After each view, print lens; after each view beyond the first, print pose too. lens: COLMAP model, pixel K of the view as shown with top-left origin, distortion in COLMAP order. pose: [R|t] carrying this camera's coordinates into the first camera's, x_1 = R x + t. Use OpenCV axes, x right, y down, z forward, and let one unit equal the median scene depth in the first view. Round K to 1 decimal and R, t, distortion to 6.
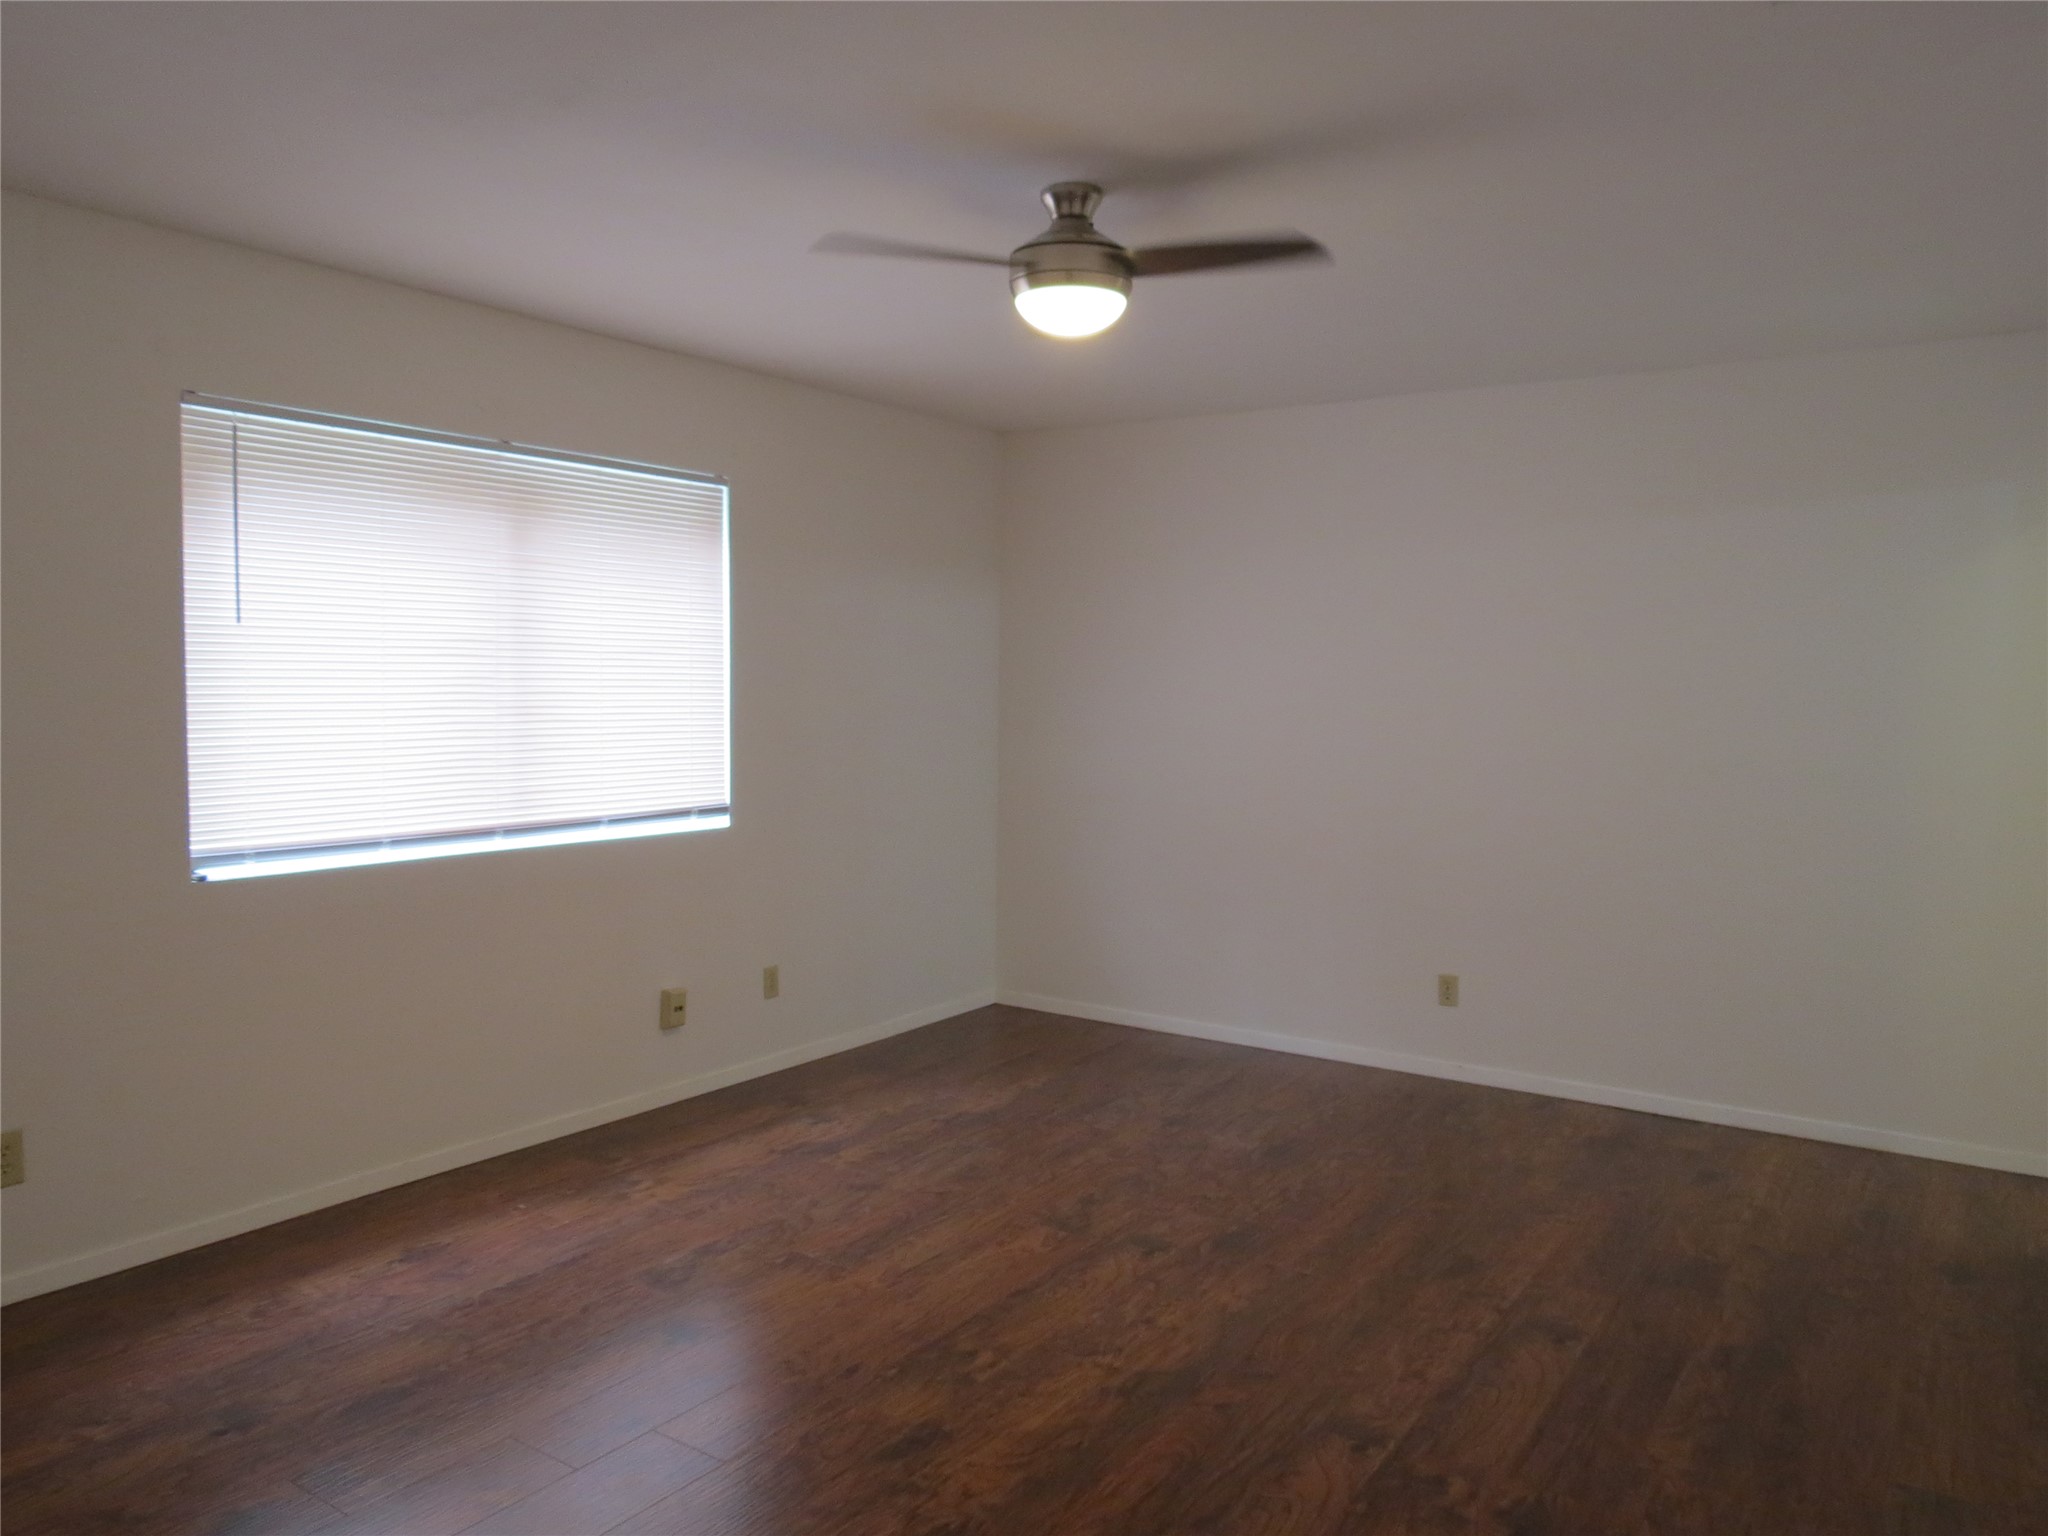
lens RADIAL K [[1432.8, 0, 1024.0], [0, 1432.8, 768.0], [0, 0, 1]] dist [-0.036598, 0.006665]
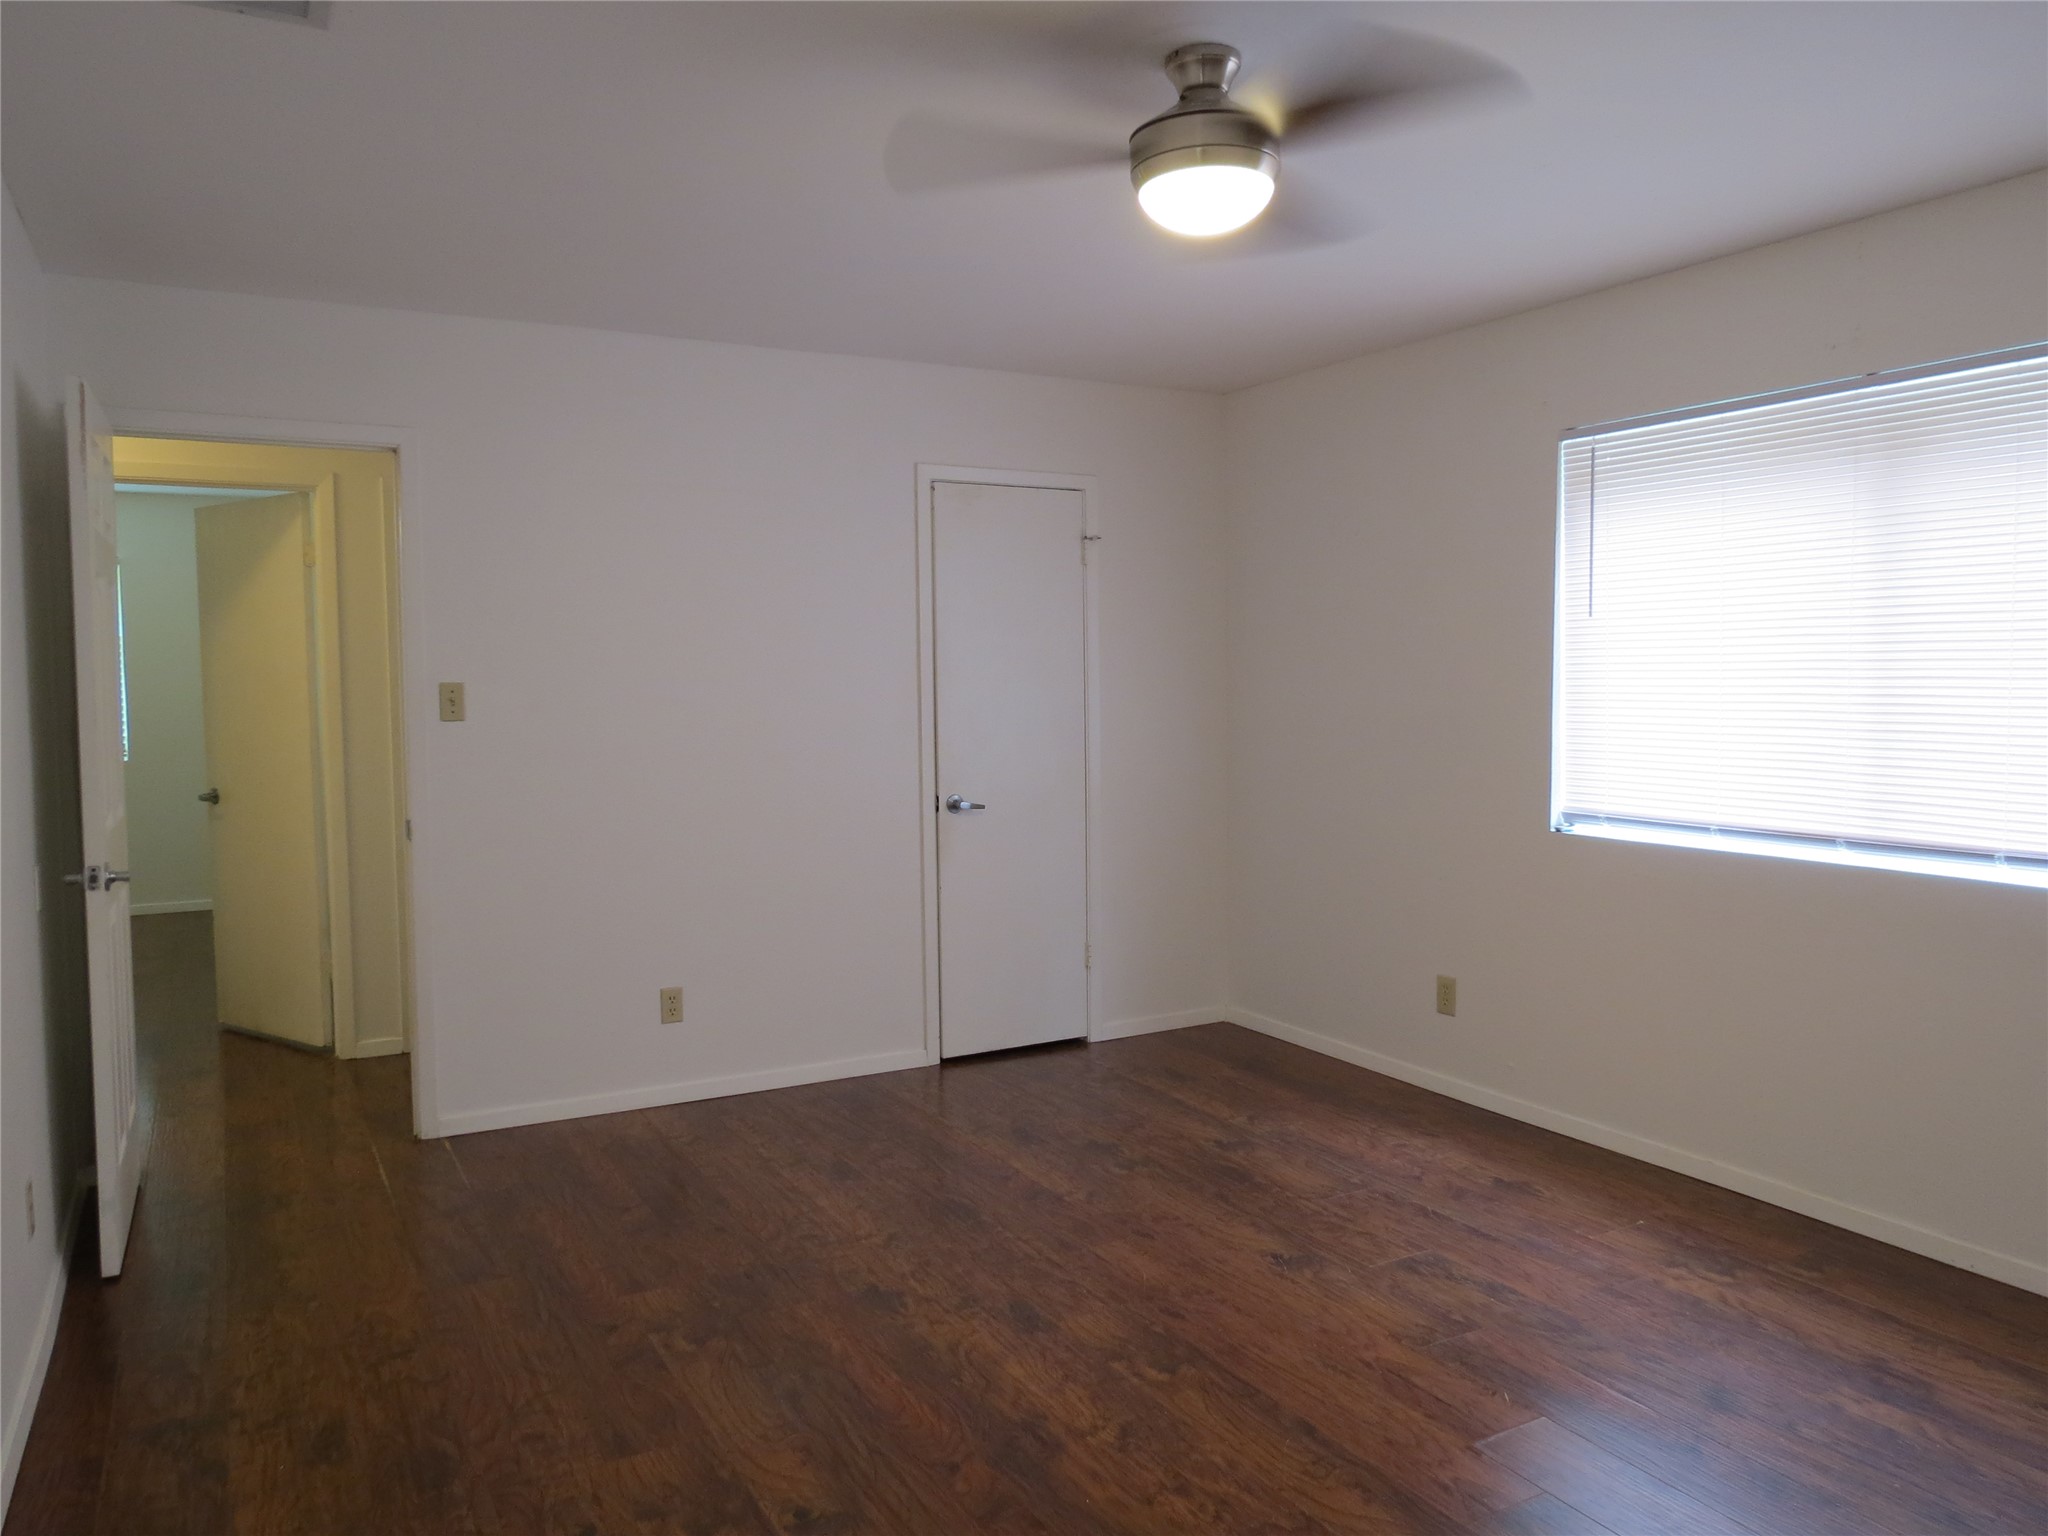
lens RADIAL K [[1432.8, 0, 1024.0], [0, 1432.8, 768.0], [0, 0, 1]] dist [-0.036598, 0.006665]
pose [[-0.437293, 0.046033, -0.898140, 0.739391], [-0.060946, 0.994876, 0.080665, -0.046445], [0.897252, 0.090012, -0.432247, 1.147548]]
